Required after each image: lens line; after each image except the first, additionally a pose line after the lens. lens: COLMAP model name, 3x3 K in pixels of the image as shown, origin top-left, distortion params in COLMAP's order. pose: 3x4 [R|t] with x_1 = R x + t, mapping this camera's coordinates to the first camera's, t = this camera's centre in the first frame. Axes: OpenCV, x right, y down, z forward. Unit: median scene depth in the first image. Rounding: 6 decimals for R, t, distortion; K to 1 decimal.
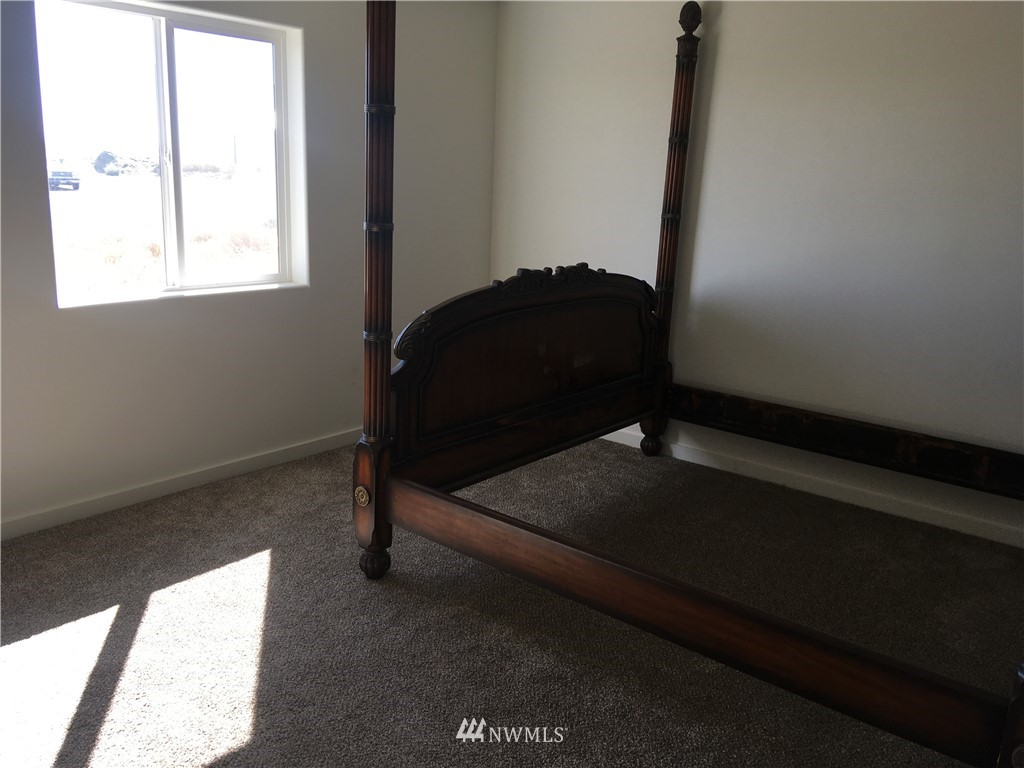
lens RADIAL K [[864.2, 0, 511.1], [0, 864.2, 386.7], [0, 0, 1]] dist [0.111520, -0.172973]
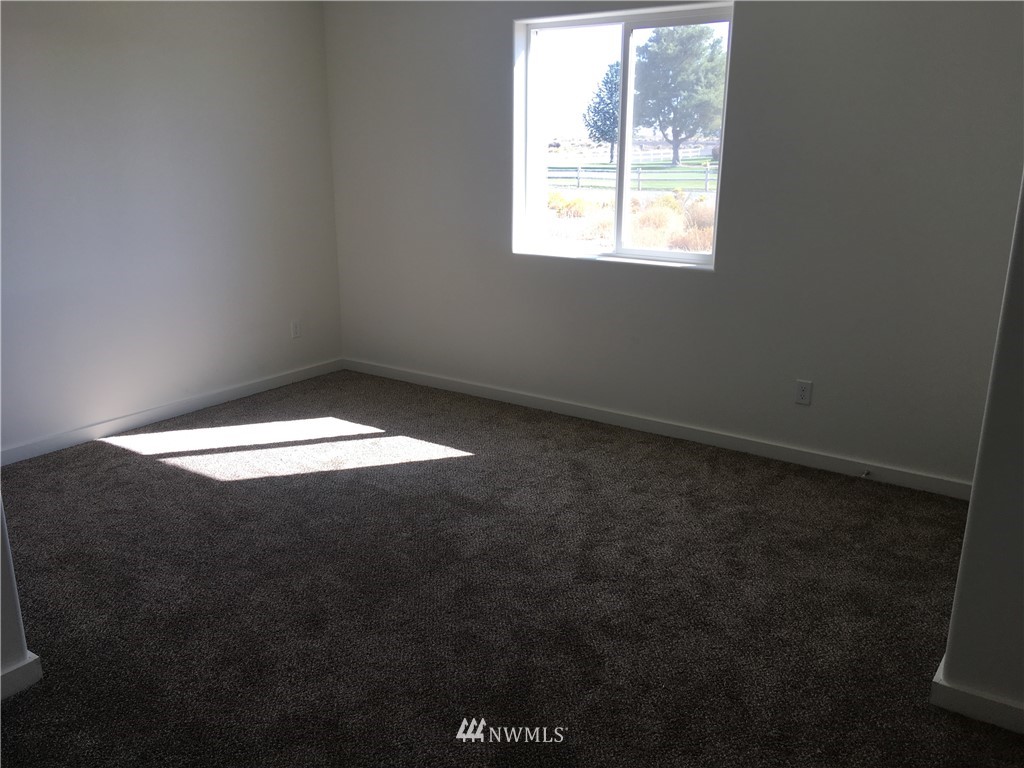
lens RADIAL K [[864.2, 0, 511.1], [0, 864.2, 386.7], [0, 0, 1]] dist [0.111520, -0.172973]
pose [[0.067970, 0.227746, -0.971345, 0.876999], [-0.239639, 0.948821, 0.205697, -0.166384], [0.968480, 0.218791, 0.119068, 0.832781]]
